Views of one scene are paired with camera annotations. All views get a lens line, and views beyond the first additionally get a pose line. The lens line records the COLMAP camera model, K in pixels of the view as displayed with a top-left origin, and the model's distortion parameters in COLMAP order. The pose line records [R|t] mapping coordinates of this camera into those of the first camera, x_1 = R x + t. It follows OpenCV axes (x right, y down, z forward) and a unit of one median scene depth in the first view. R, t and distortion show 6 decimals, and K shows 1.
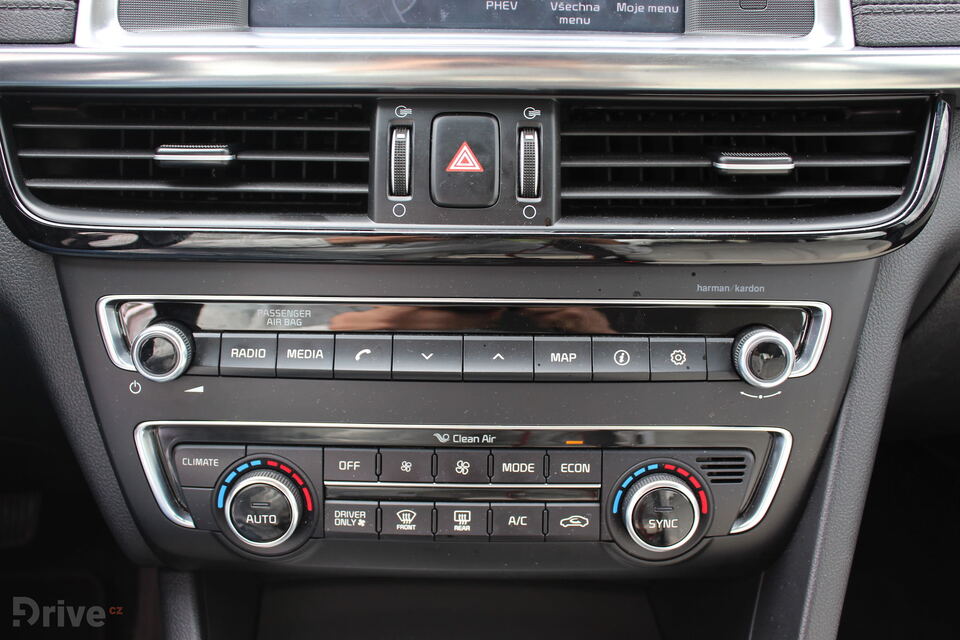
lens RADIAL K [[1044.6, 0, 480.0], [0, 1044.6, 320.0], [0, 0, 1]] dist [-0.120730, 0.189807]
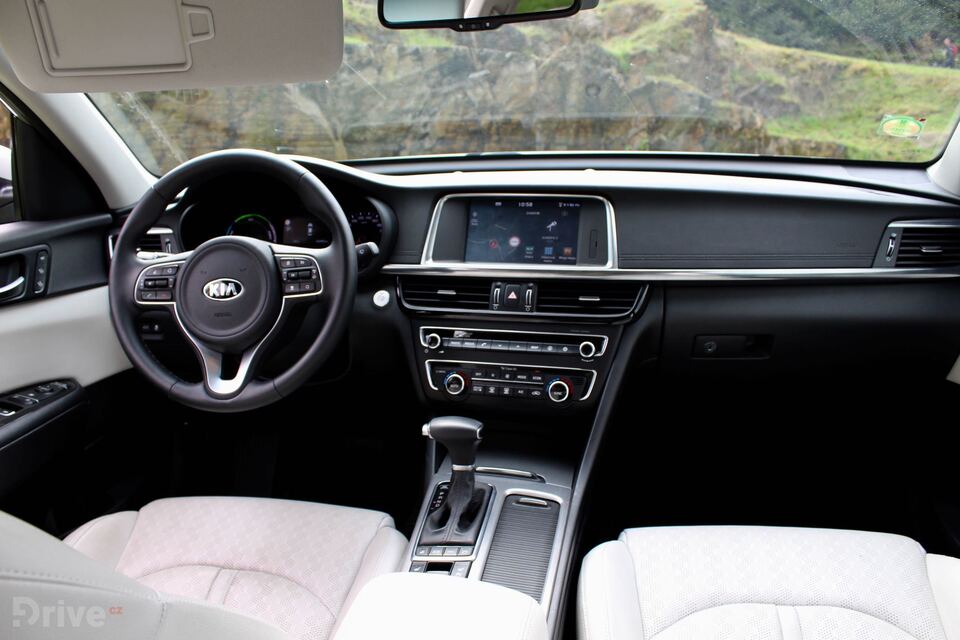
lens RADIAL K [[803.0, 0, 452.4], [0, 803.0, 324.7], [0, 0, 1]] dist [-0.109539, 0.064878]
pose [[0.950101, 0.038489, -0.309558, 0.688661], [-0.097162, 0.979507, -0.176425, 0.493659], [0.296424, 0.197699, 0.934370, -1.809925]]
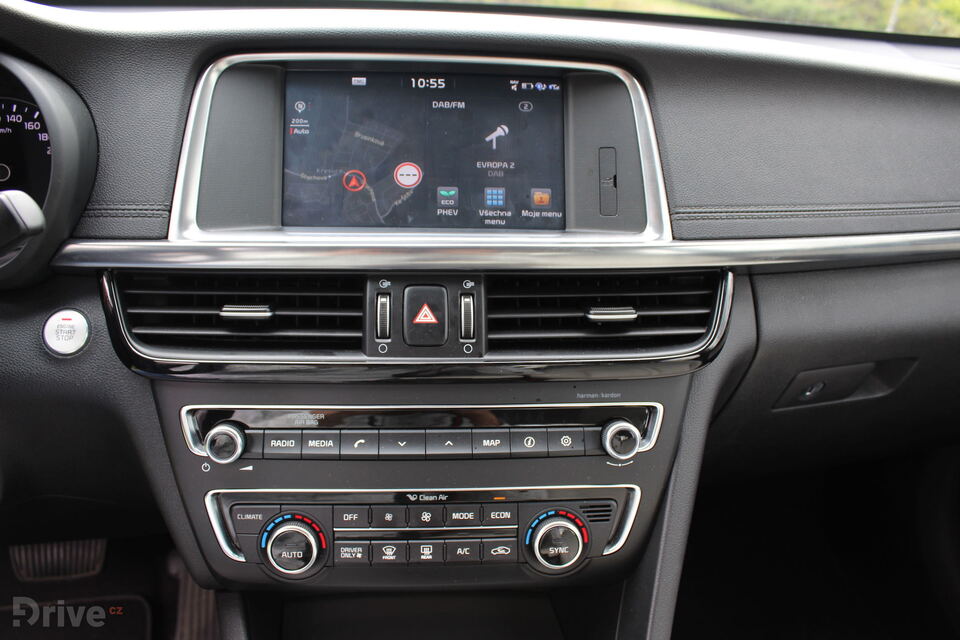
lens RADIAL K [[806.1, 0, 480.0], [0, 806.1, 320.0], [0, 0, 1]] dist [-0.156336, 0.133755]
pose [[0.996869, -0.010395, 0.078383, -0.026959], [0.017119, 0.996182, -0.085611, -0.042453], [-0.077194, 0.086685, 0.993241, -0.181031]]
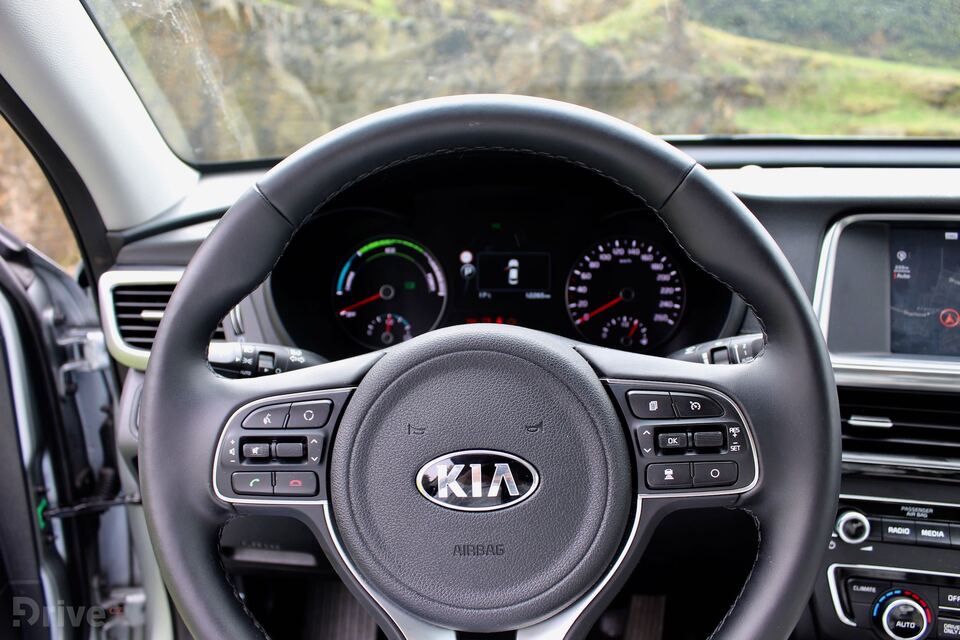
lens RADIAL K [[806.1, 0, 480.0], [0, 806.1, 320.0], [0, 0, 1]] dist [-0.156336, 0.133755]
pose [[0.974433, 0.035390, -0.221874, -0.656027], [-0.075667, 0.981521, -0.175759, -0.037070], [0.211554, 0.188053, 0.959104, -0.548406]]
